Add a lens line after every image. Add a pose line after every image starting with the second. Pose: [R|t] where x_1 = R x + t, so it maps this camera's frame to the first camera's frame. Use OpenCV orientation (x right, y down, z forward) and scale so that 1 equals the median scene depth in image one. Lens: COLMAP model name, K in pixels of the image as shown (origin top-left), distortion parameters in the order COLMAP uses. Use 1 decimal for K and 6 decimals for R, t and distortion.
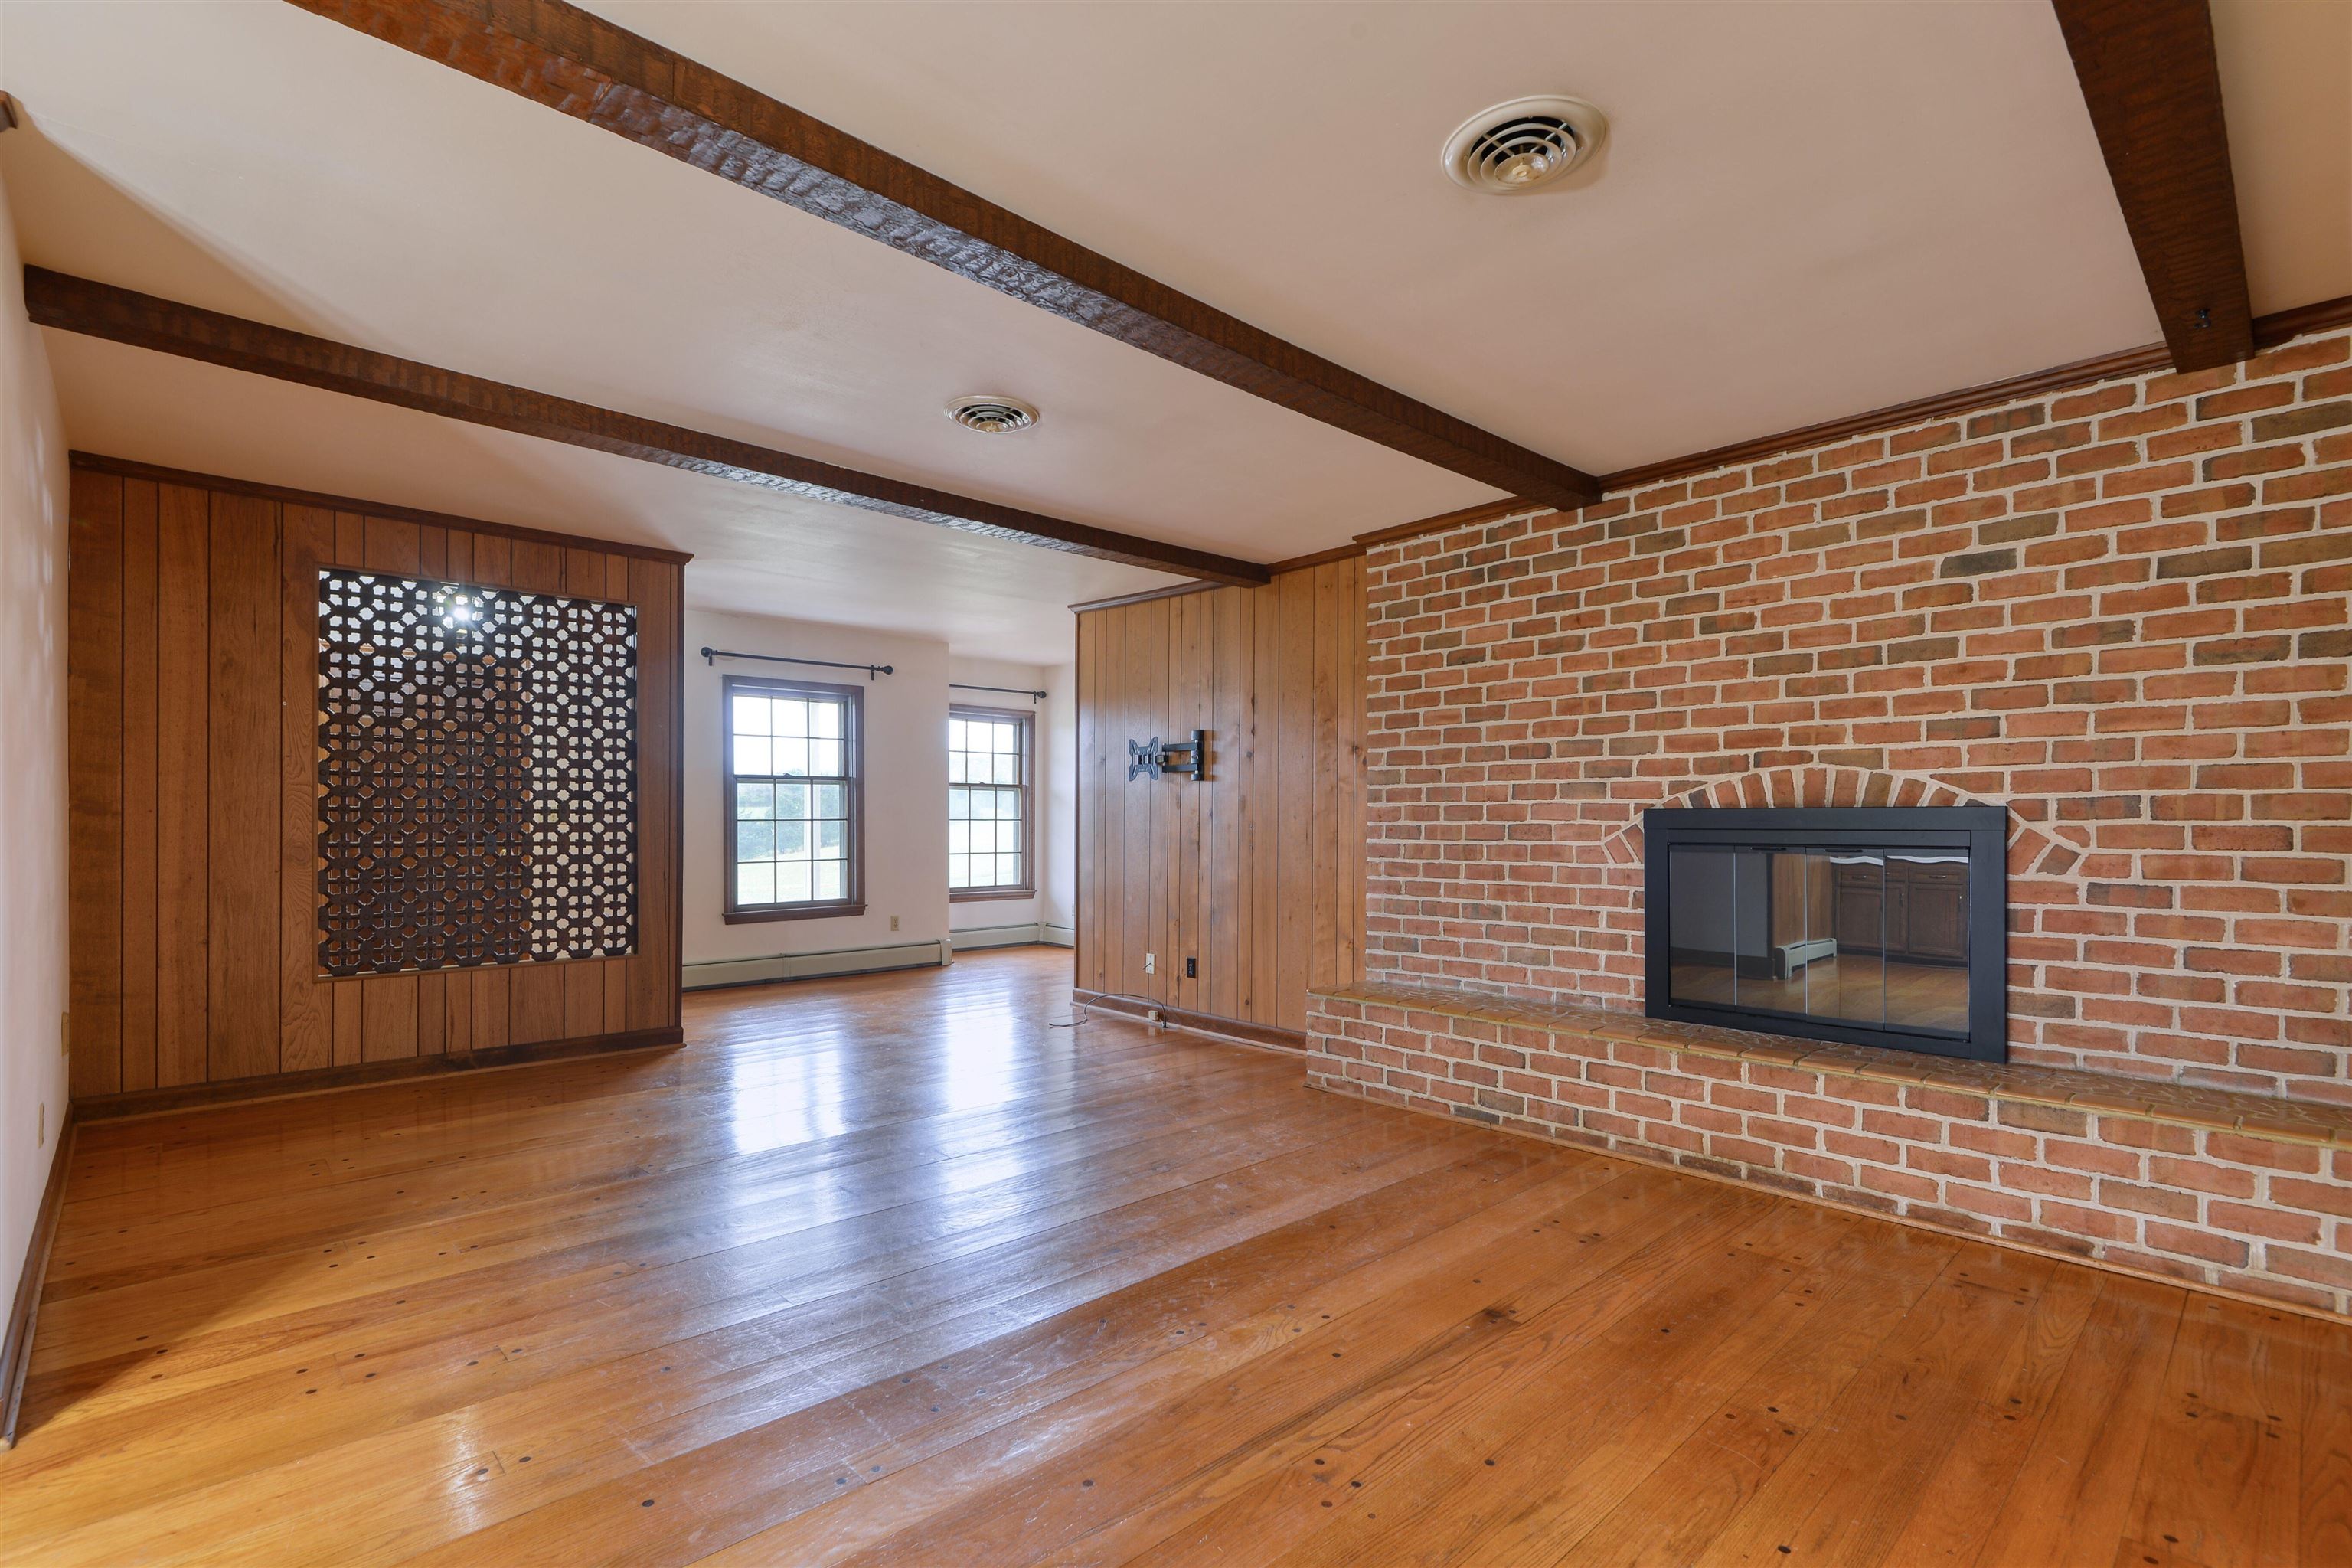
lens RADIAL K [[1091.1, 0, 1162.9], [0, 1091.1, 825.9], [0, 0, 1]] dist [0.000424, -0.007144]
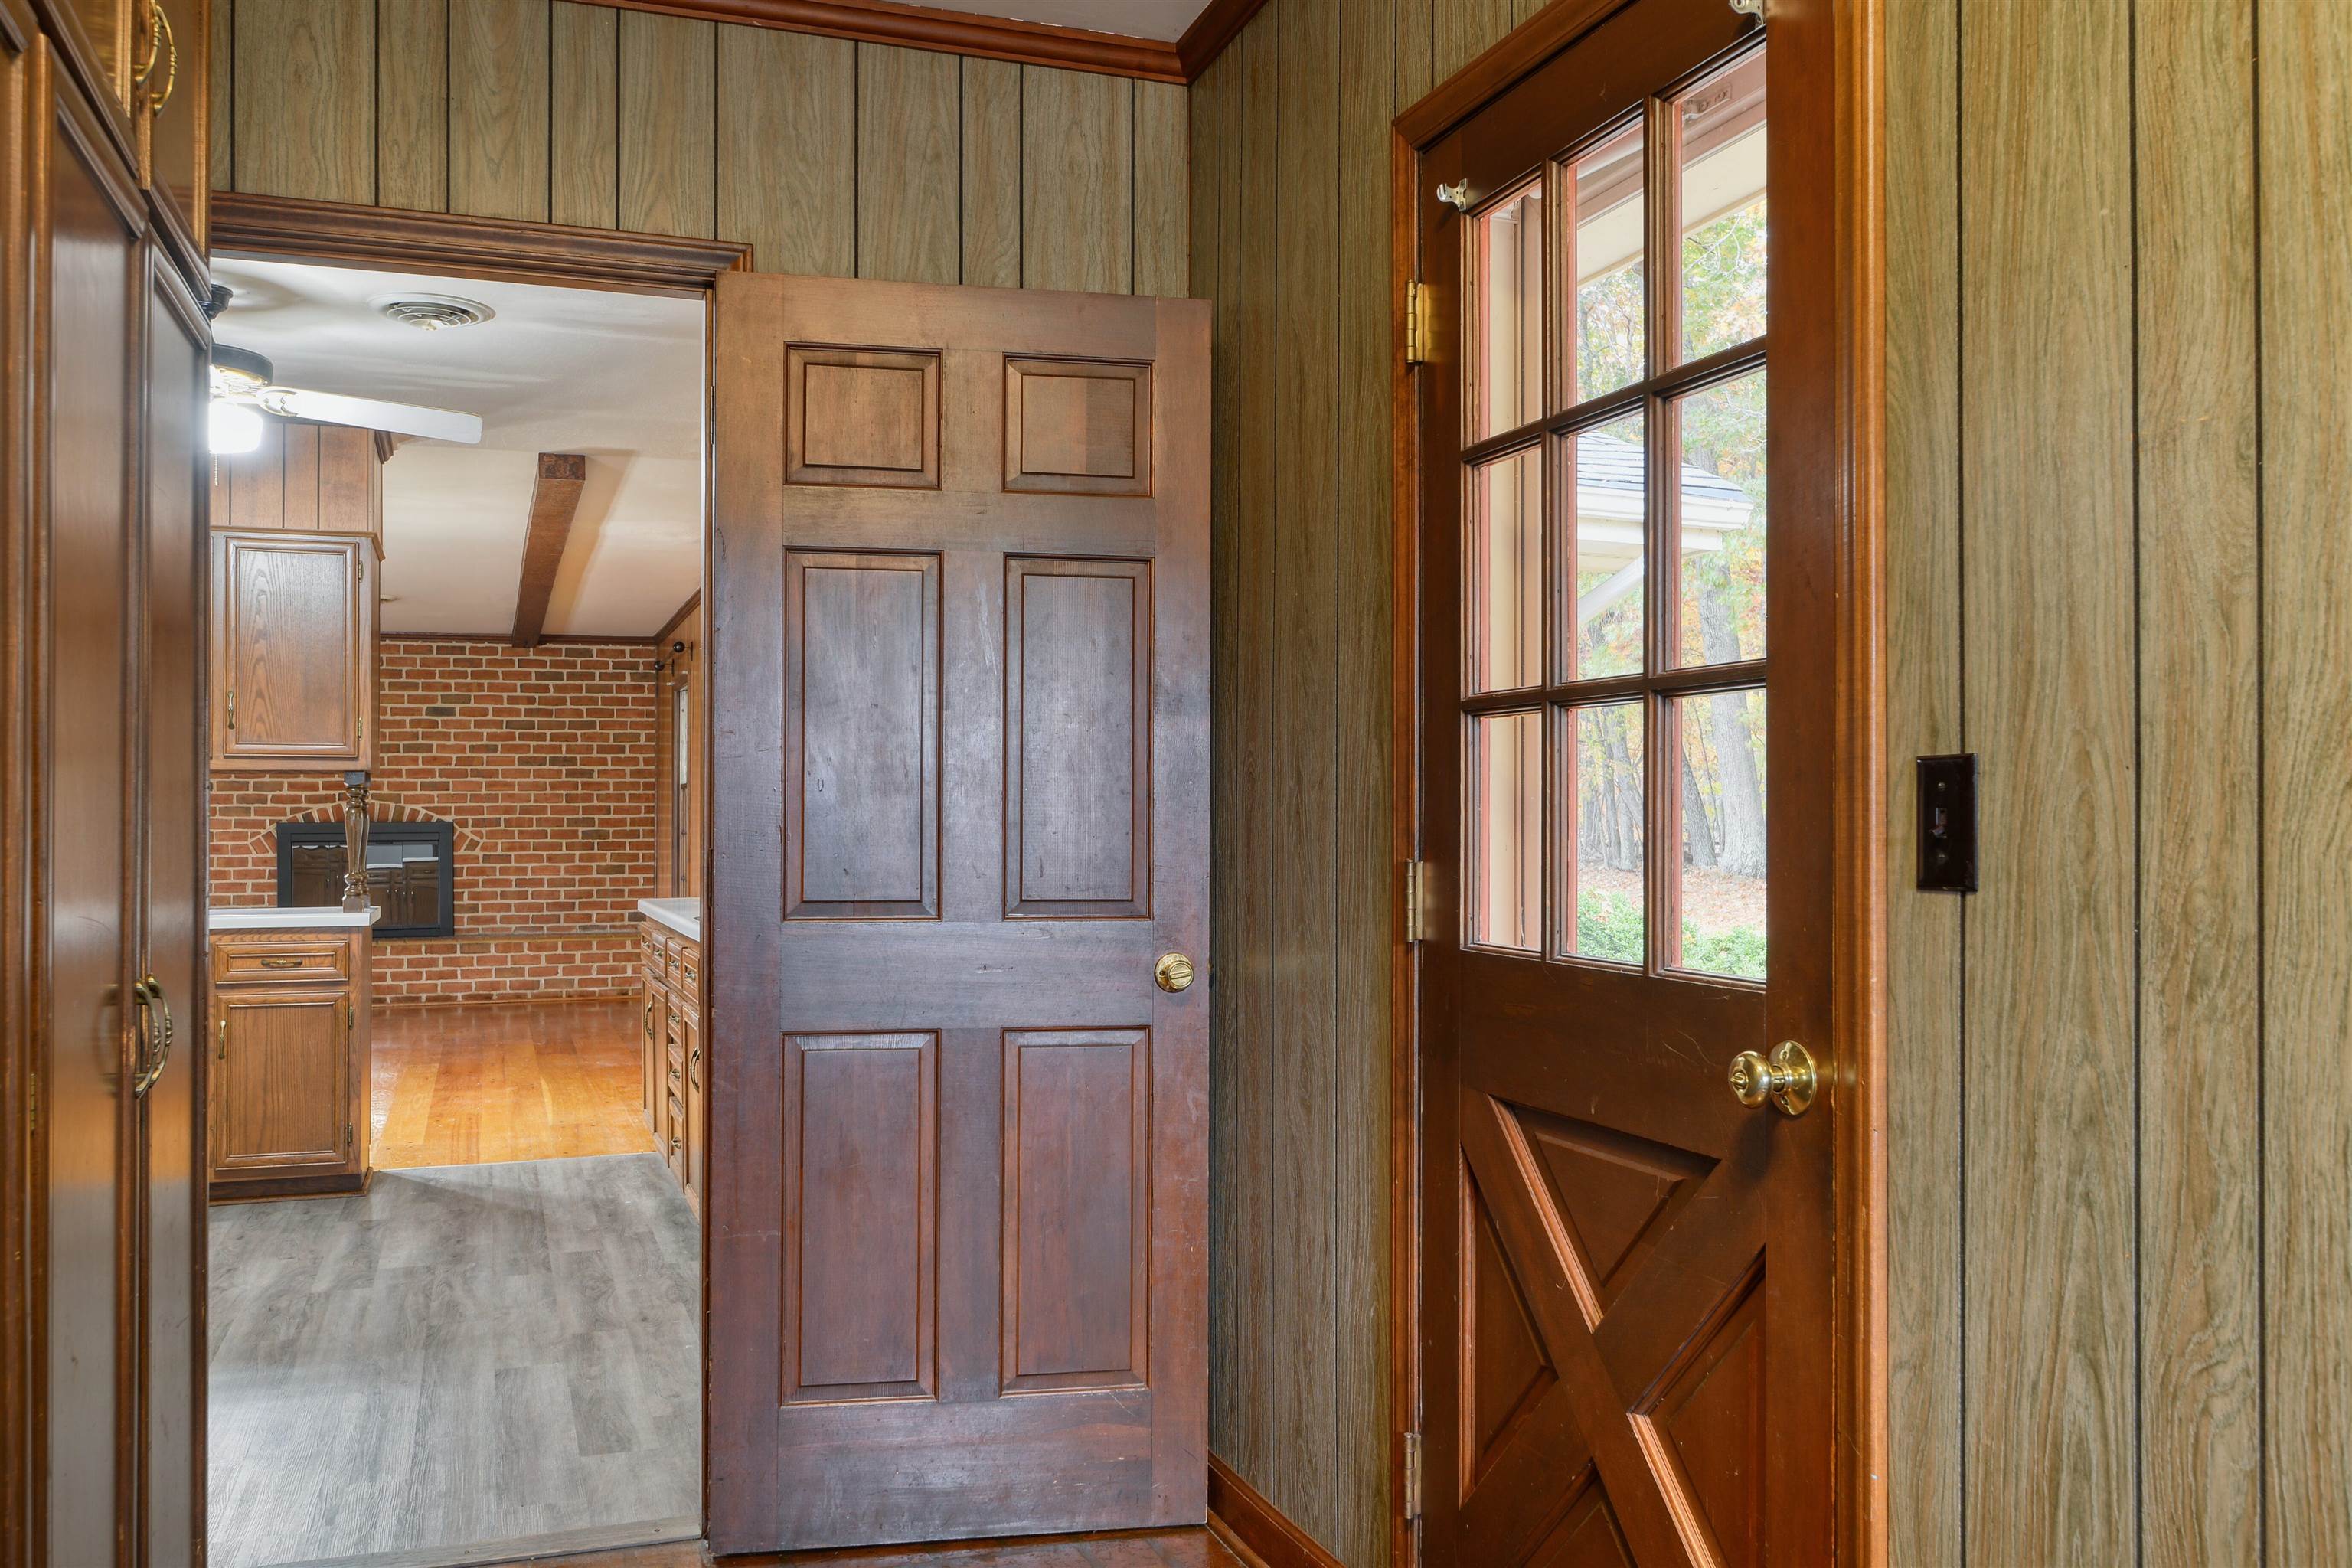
lens RADIAL K [[1908.8, 0, 1175.2], [0, 1908.8, 814.0], [0, 0, 1]] dist [-0.003587, 0.005665]
pose [[0.400909, 0.002949, 0.916113, -1.887478], [0.010618, 0.999913, -0.007866, 0.010951], [-0.916056, 0.012881, 0.400842, -1.642703]]
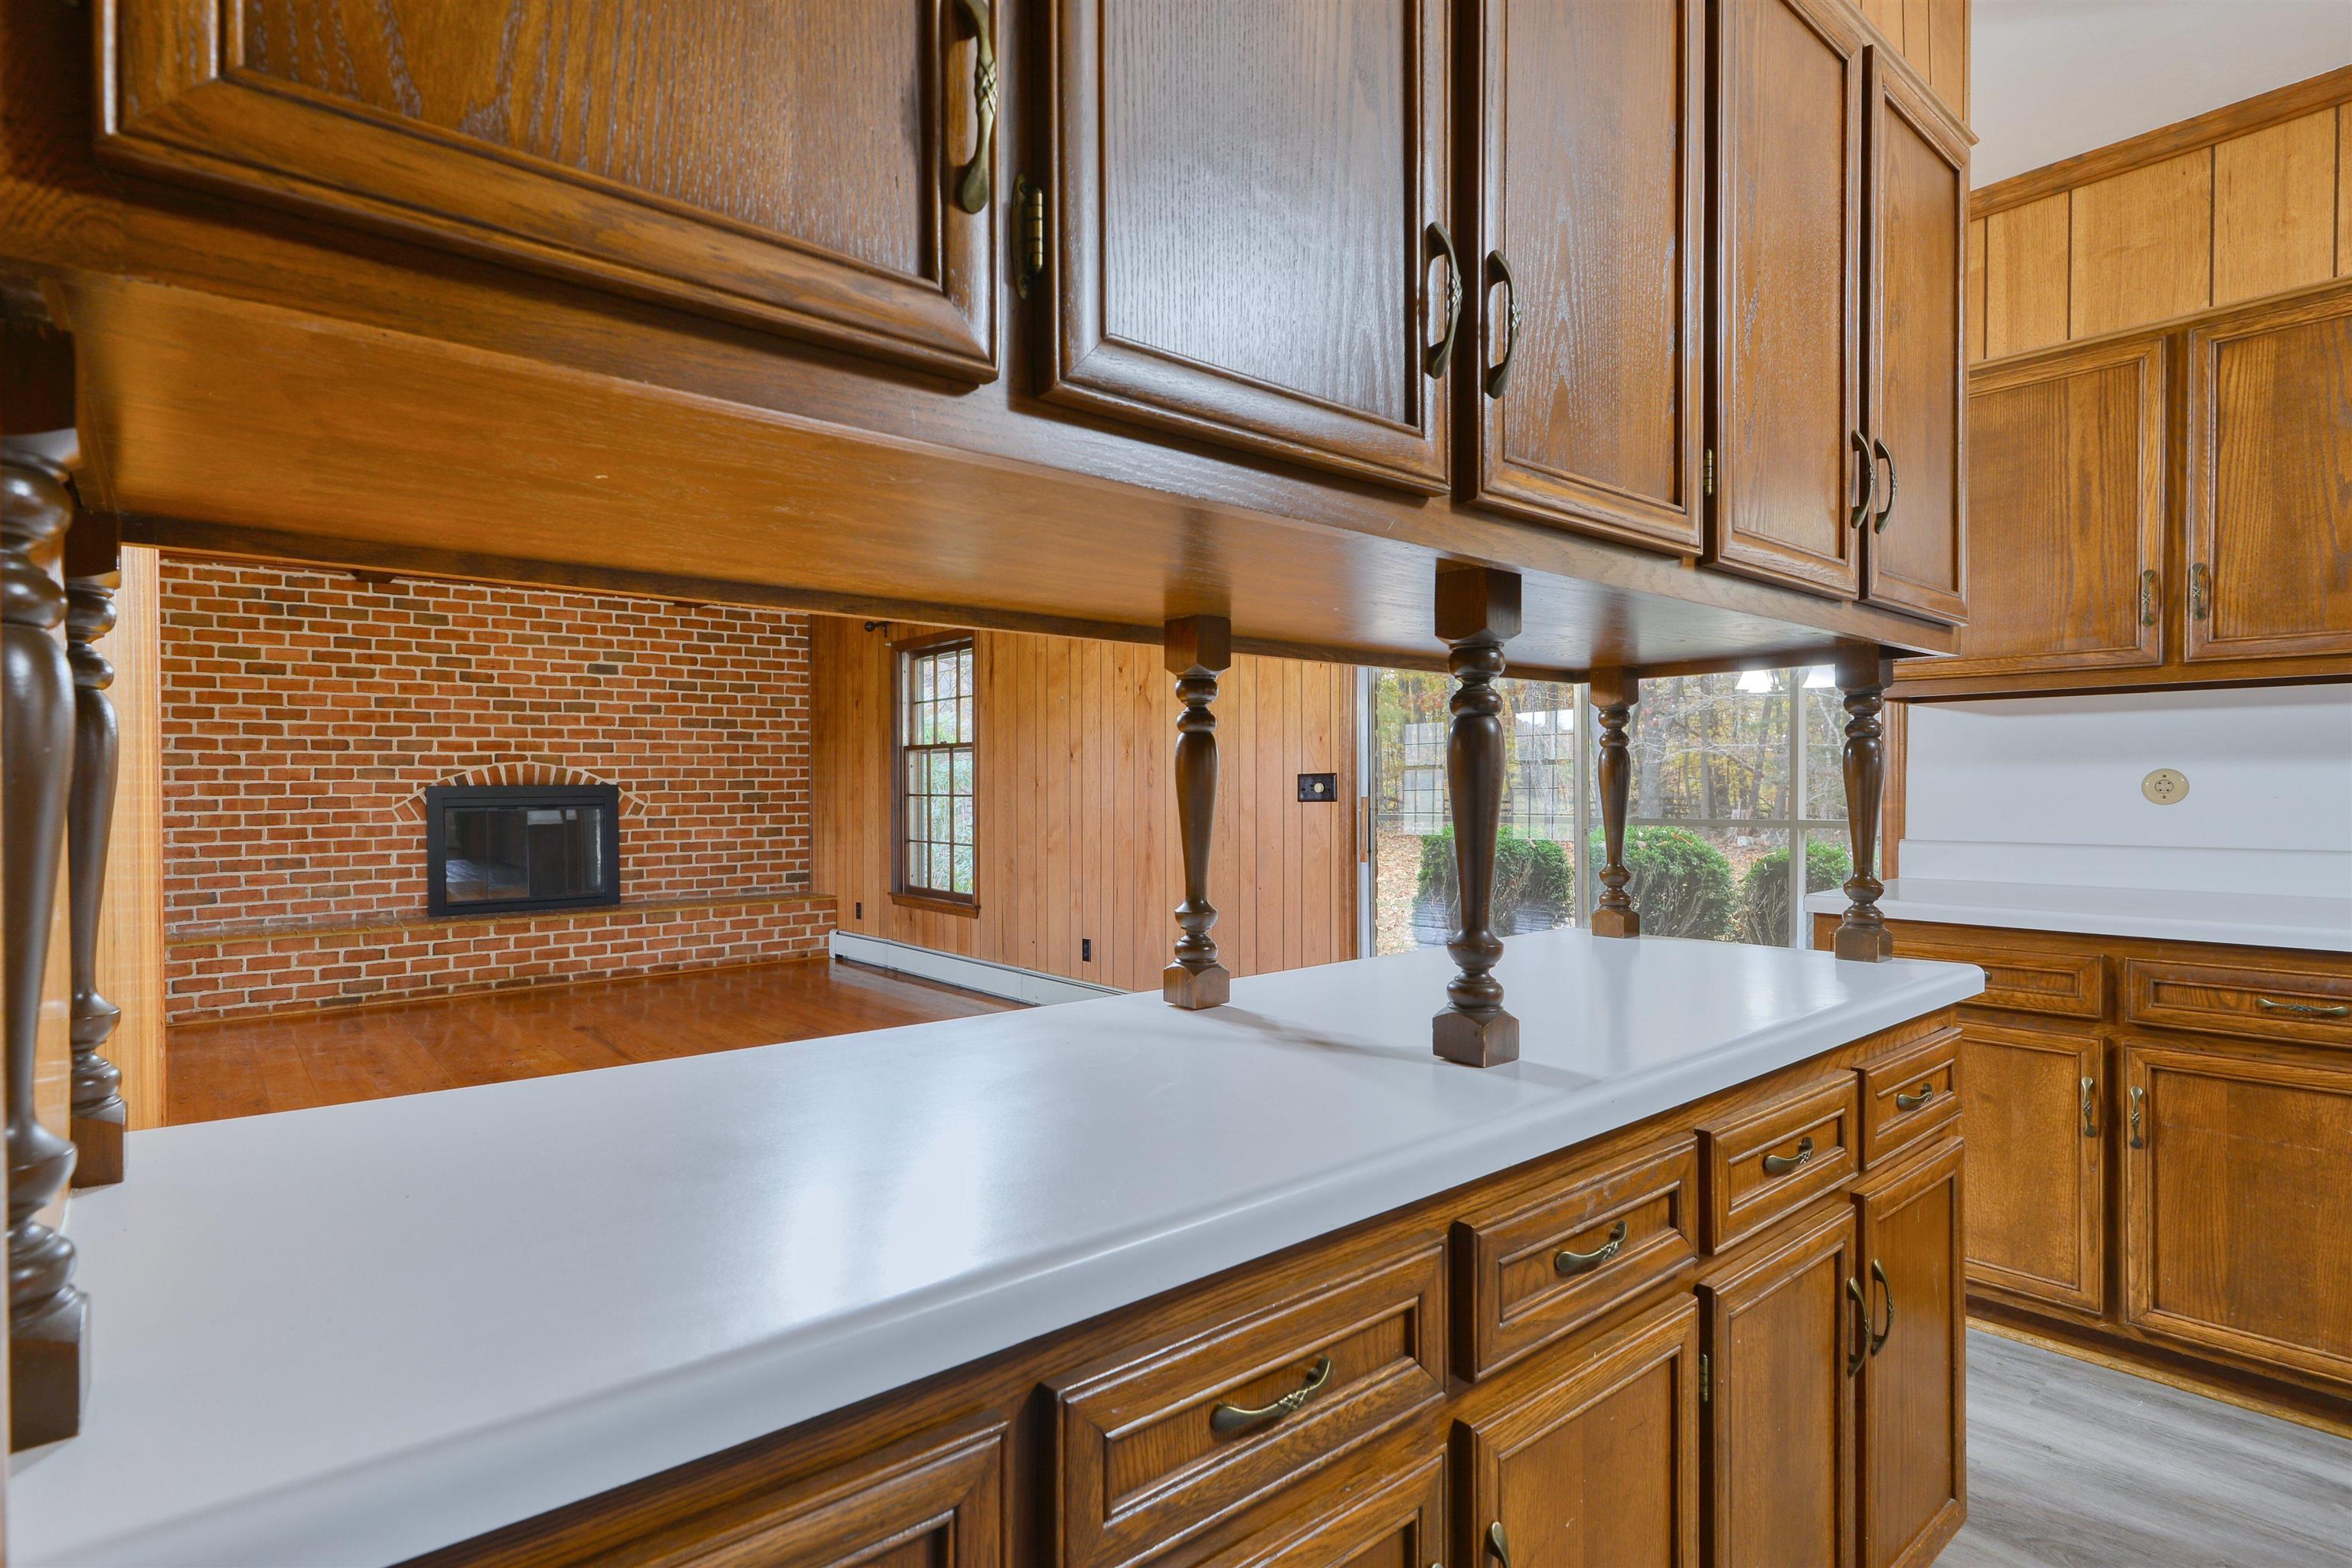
lens RADIAL K [[1153.3, 0, 1099.2], [0, 1153.3, 795.7], [0, 0, 1]] dist [-0.008127, -0.001992]
pose [[0.090270, -0.009004, 0.995877, -1.186440], [0.014926, 0.999859, 0.007687, 0.000238], [-0.995806, 0.014170, 0.090391, -0.130332]]
